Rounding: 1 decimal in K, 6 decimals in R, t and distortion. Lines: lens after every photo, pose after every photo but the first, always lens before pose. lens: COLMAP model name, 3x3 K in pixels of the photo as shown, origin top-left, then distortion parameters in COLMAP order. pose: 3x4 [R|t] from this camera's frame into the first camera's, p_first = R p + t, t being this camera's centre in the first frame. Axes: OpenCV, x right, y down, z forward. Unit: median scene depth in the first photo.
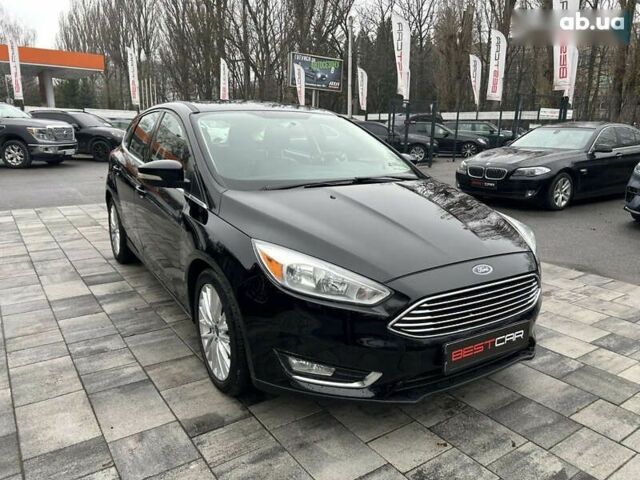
lens RADIAL K [[482.6, 0, 321.7], [0, 482.6, 233.0], [0, 0, 1]] dist [0.041362, -0.036586]
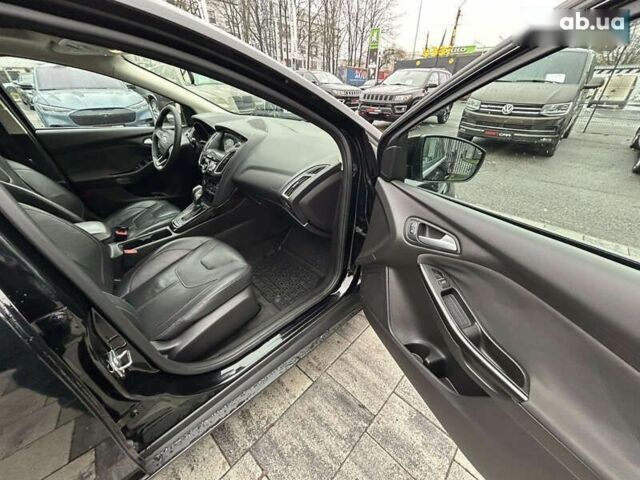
lens RADIAL K [[256.8, 0, 318.0], [0, 256.8, 241.0], [0, 0, 1]] dist [-0.002585, 0.000135]
pose [[-0.206294, -0.529831, 0.822631, -0.519843], [0.202661, 0.799349, 0.565658, -0.195787], [-0.957273, 0.283408, -0.057525, 0.950725]]
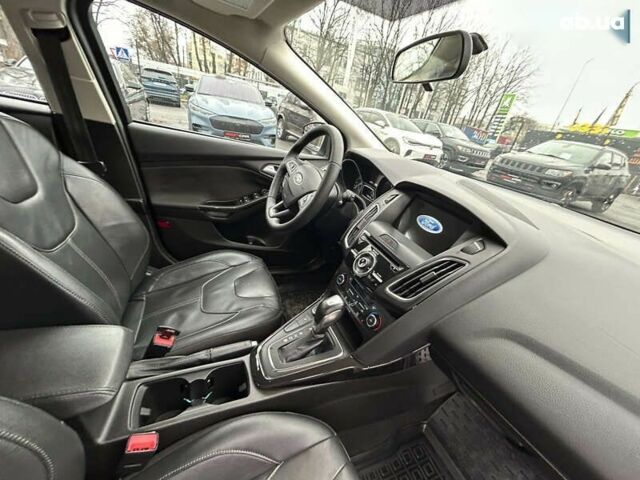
lens RADIAL K [[257.2, 0, 319.1], [0, 257.2, 239.5], [0, 0, 1]] dist [-0.001439, 0.000163]
pose [[0.170762, -0.423857, 0.889486, -0.244424], [0.045942, 0.905189, 0.422519, -0.190110], [-0.984241, -0.031286, 0.174044, 1.067279]]
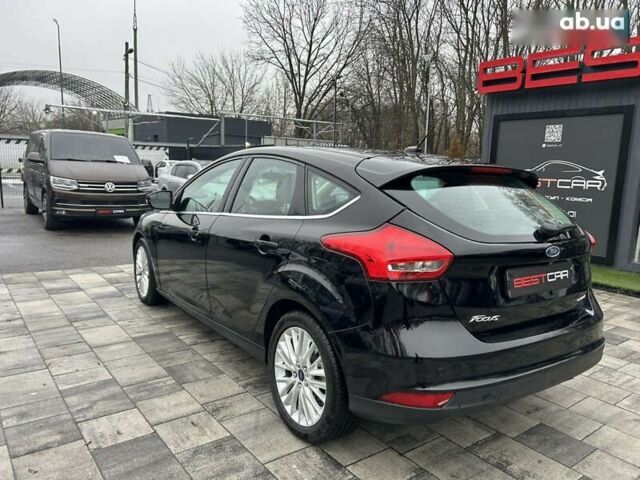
lens RADIAL K [[483.8, 0, 322.1], [0, 483.8, 243.5], [0, 0, 1]] dist [0.046923, -0.048379]
pose [[-0.996907, -0.050669, -0.060076, -0.130328], [-0.069090, 0.929365, 0.362639, -0.526464], [0.037458, 0.365668, -0.929991, 2.314501]]
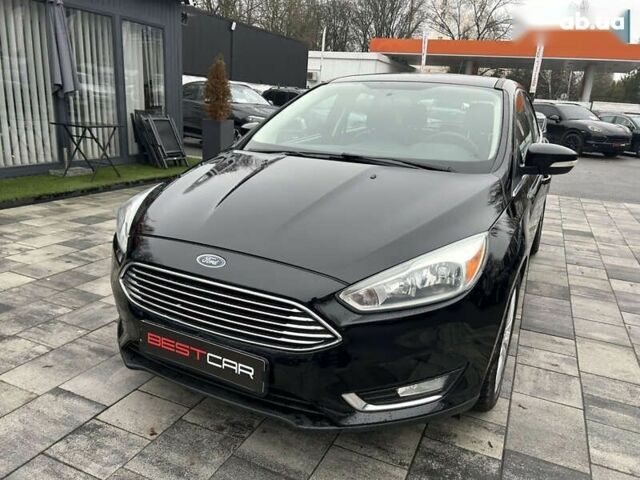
lens RADIAL K [[485.5, 0, 327.0], [0, 485.5, 240.5], [0, 0, 1]] dist [0.047094, -0.045992]
pose [[0.521136, 0.245806, -0.817311, 0.673184], [-0.230212, 0.962618, 0.142719, -0.070625], [0.821840, 0.113779, 0.558242, 0.449457]]
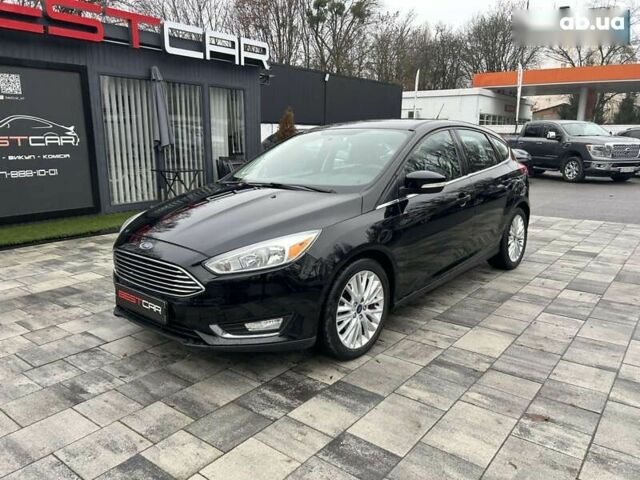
lens RADIAL K [[483.8, 0, 322.1], [0, 483.8, 243.5], [0, 0, 1]] dist [0.046923, -0.048379]
pose [[0.300291, 0.187512, -0.935235, 1.090210], [-0.202146, 0.970726, 0.129721, -0.127032], [0.932182, 0.150099, 0.329405, 0.638694]]
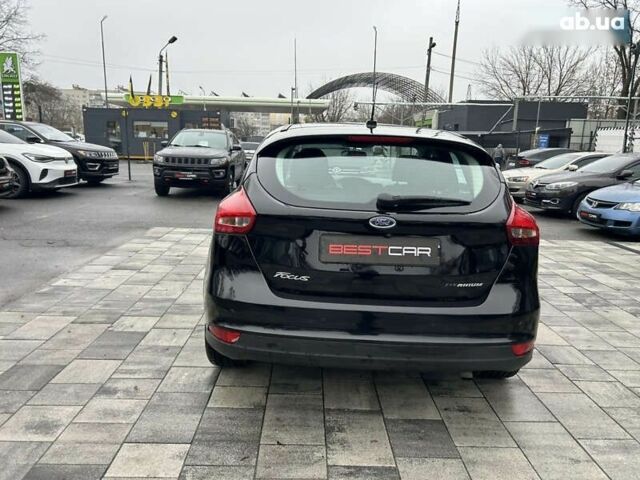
lens RADIAL K [[481.6, 0, 321.8], [0, 481.6, 237.9], [0, 0, 1]] dist [0.046379, -0.045128]
pose [[-0.835790, -0.146719, 0.529083, -0.769252], [0.072851, 0.925480, 0.371726, -0.515917], [-0.544195, 0.349229, -0.762818, 2.237009]]
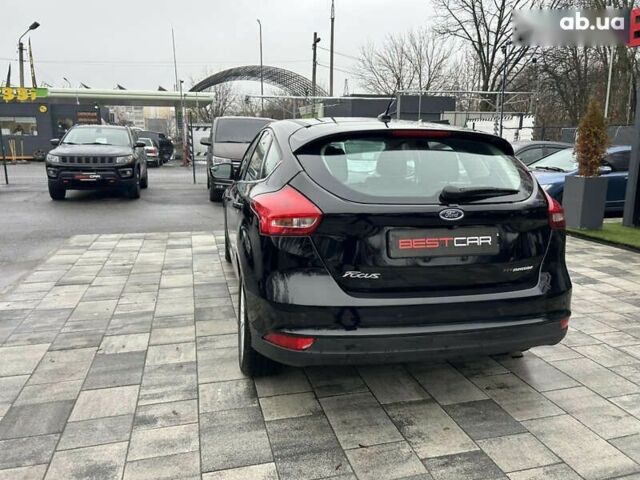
lens RADIAL K [[482.6, 0, 321.7], [0, 482.6, 233.0], [0, 0, 1]] dist [0.041362, -0.036586]
pose [[-0.942527, -0.089188, 0.322006, -0.541338], [0.045422, 0.920570, 0.387929, -0.531041], [-0.331027, 0.380259, -0.863611, 2.333153]]
